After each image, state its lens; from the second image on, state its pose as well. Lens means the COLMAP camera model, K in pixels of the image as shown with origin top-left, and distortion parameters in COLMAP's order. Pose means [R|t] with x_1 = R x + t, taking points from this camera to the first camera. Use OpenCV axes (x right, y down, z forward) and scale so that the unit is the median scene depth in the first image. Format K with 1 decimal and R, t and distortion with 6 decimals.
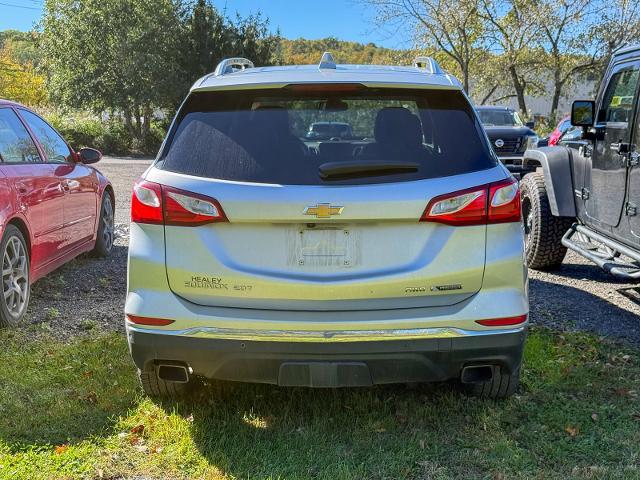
lens RADIAL K [[878.7, 0, 320.0], [0, 878.7, 240.0], [0, 0, 1]] dist [0.111989, -0.007041]
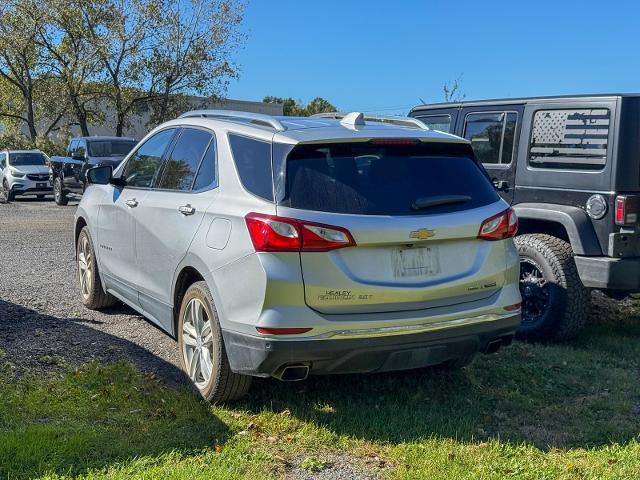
lens RADIAL K [[878.7, 0, 320.0], [0, 878.7, 240.0], [0, 0, 1]] dist [0.111989, -0.007041]
pose [[0.873570, -0.046906, 0.484433, -0.761683], [0.061740, 0.997984, -0.014703, -0.013751], [-0.482766, 0.042753, 0.874705, -0.097558]]
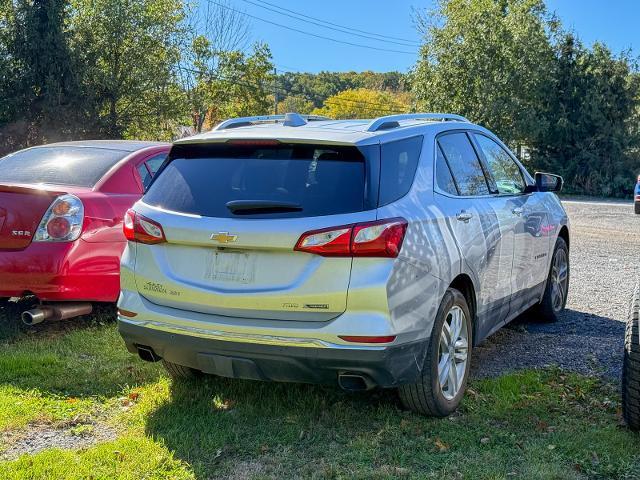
lens RADIAL K [[878.7, 0, 320.0], [0, 878.7, 240.0], [0, 0, 1]] dist [0.111989, -0.007041]
pose [[0.906319, 0.056016, -0.418866, 0.653419], [-0.073159, 0.997008, -0.024965, -0.007863], [0.416214, 0.053270, 0.907705, -0.111876]]
